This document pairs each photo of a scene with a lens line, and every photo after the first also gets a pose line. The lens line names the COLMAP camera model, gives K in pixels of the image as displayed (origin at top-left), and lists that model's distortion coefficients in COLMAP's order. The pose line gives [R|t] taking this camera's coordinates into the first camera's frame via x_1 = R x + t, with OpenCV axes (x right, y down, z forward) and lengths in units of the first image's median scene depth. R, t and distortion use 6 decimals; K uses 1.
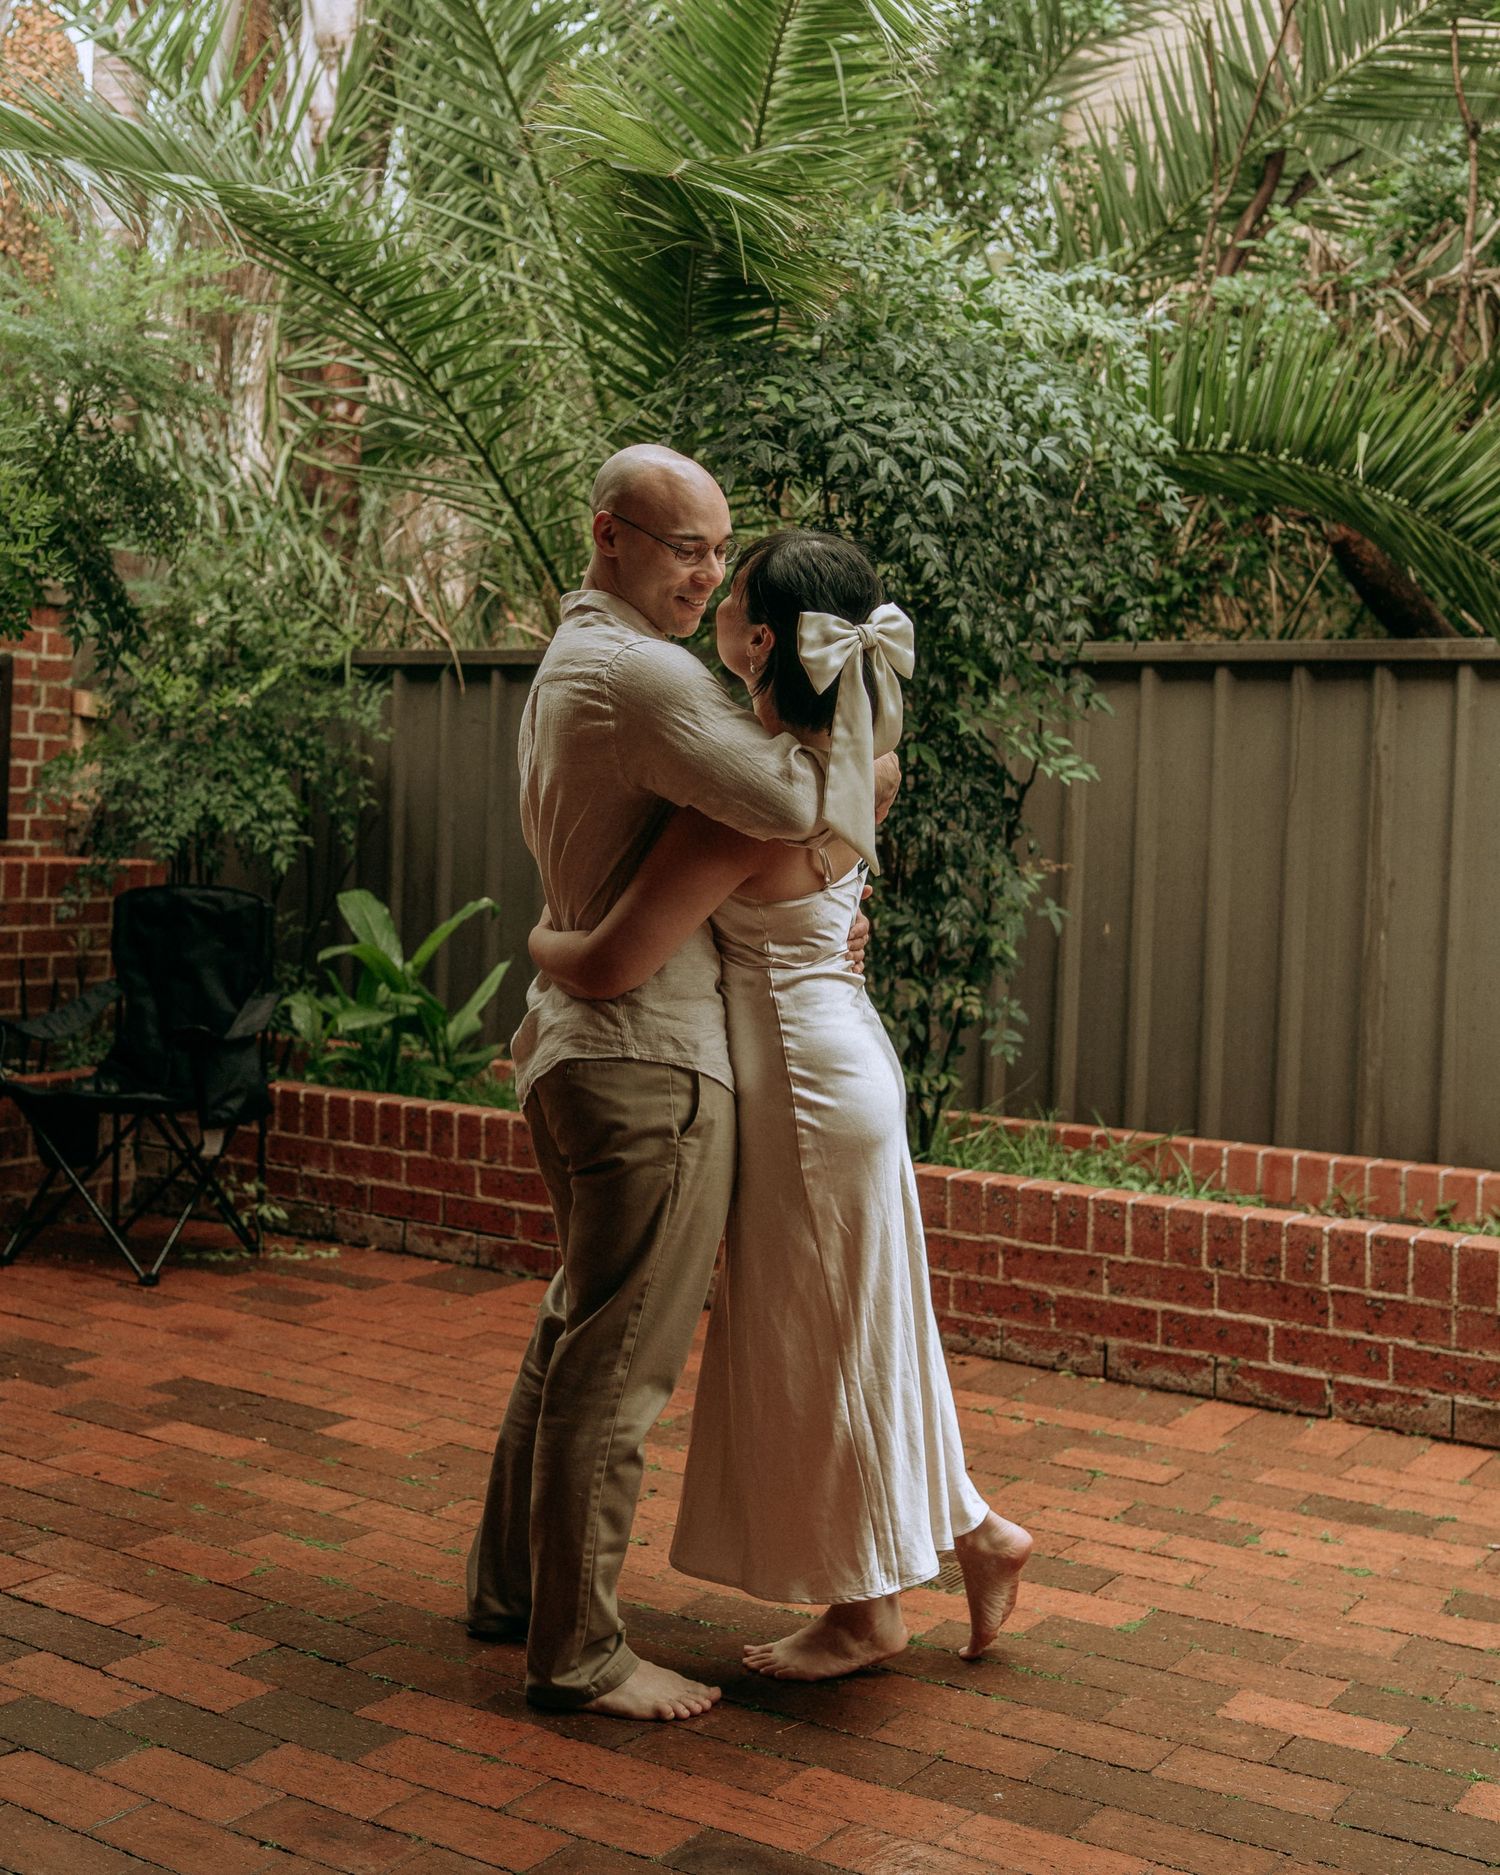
lens RADIAL K [[2347.5, 0, 717.7], [0, 2347.5, 866.7], [0, 0, 1]] dist [0.001851, 0.000000]
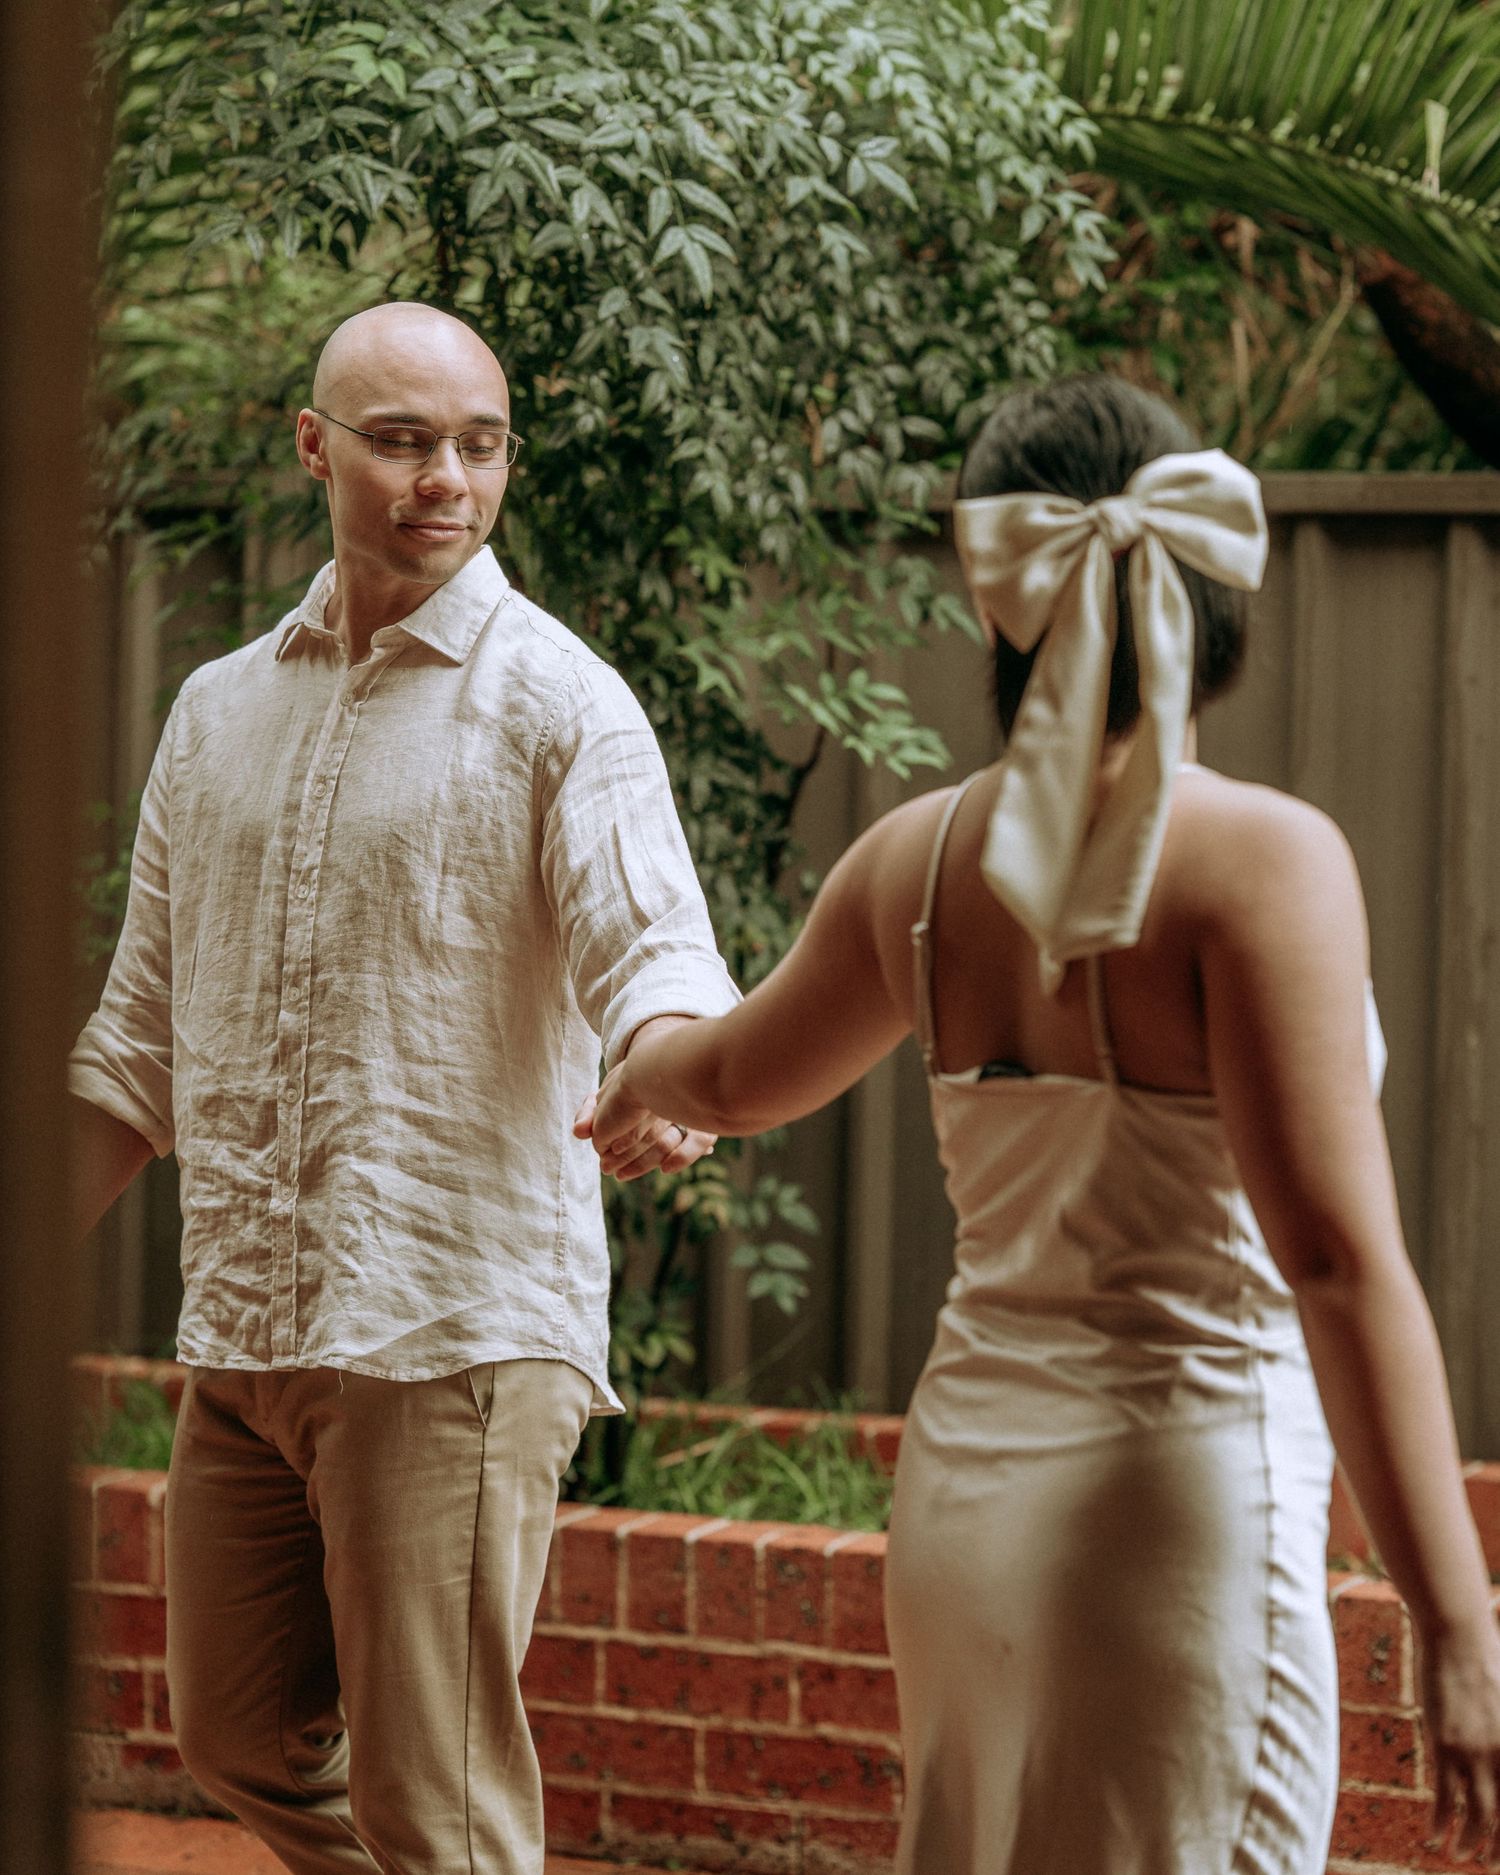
lens RADIAL K [[5449.4, 0, 747.1], [0, 5449.4, 929.8], [0, 0, 1]] dist [0.061586, 0.000000]
pose [[0.985028, -0.026416, 0.170359, -0.097626], [0.021934, 0.999363, 0.028139, -0.038006], [-0.170993, -0.023981, 0.984980, -0.201167]]
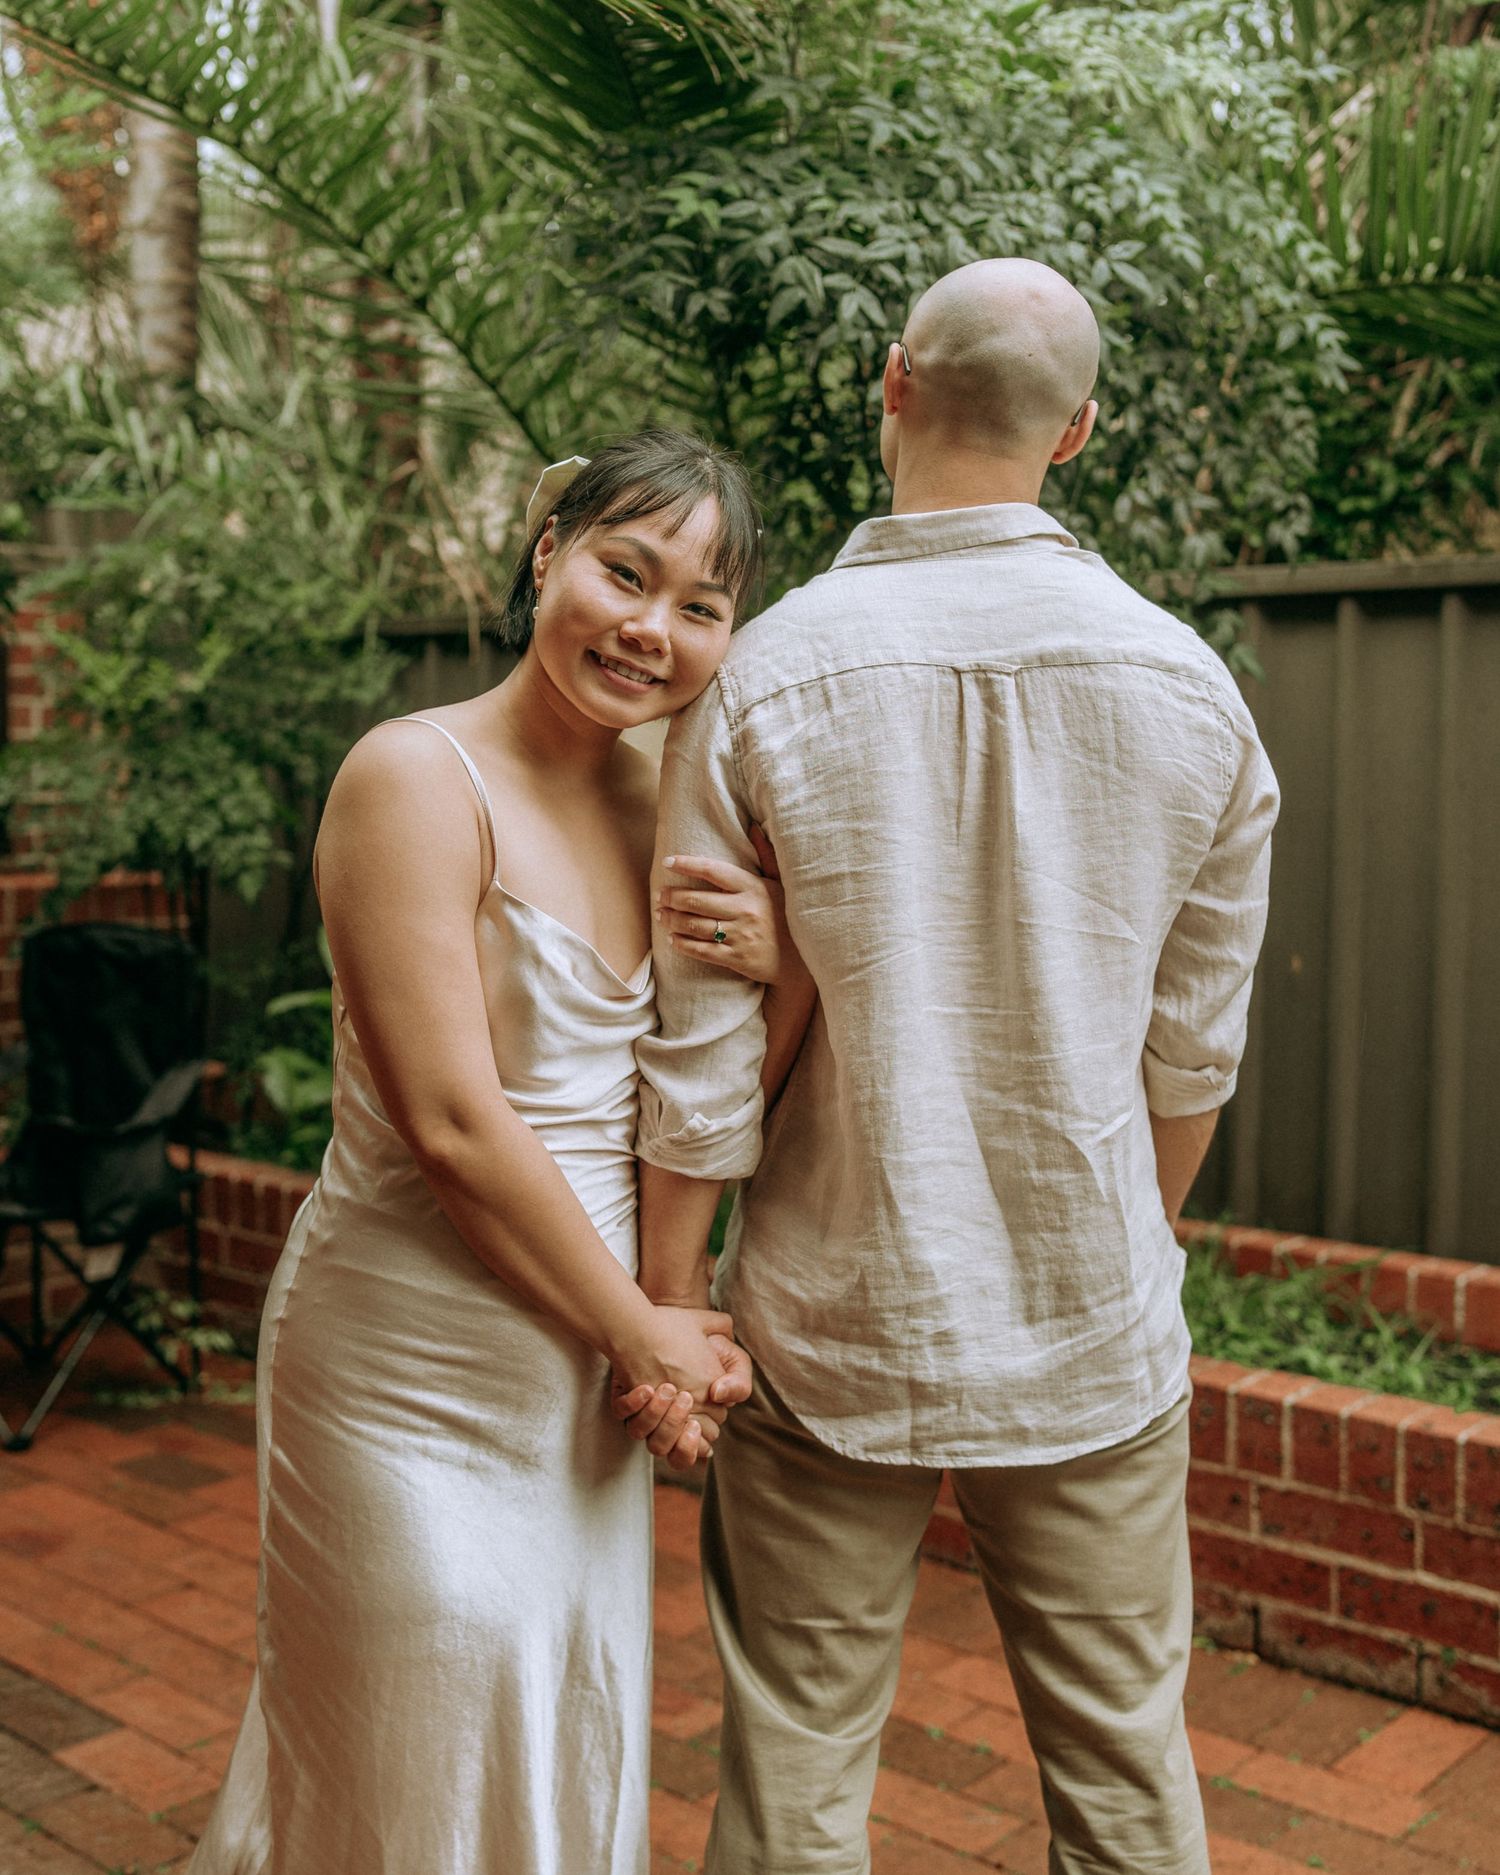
lens RADIAL K [[2347.5, 0, 668.1], [0, 2347.5, 925.0], [0, 0, 1]] dist [0.001851, 0.000000]
pose [[0.988221, -0.018034, -0.151970, 0.107190], [0.024421, 0.998890, 0.040268, -0.024745], [0.151075, -0.043505, 0.987564, 0.324266]]
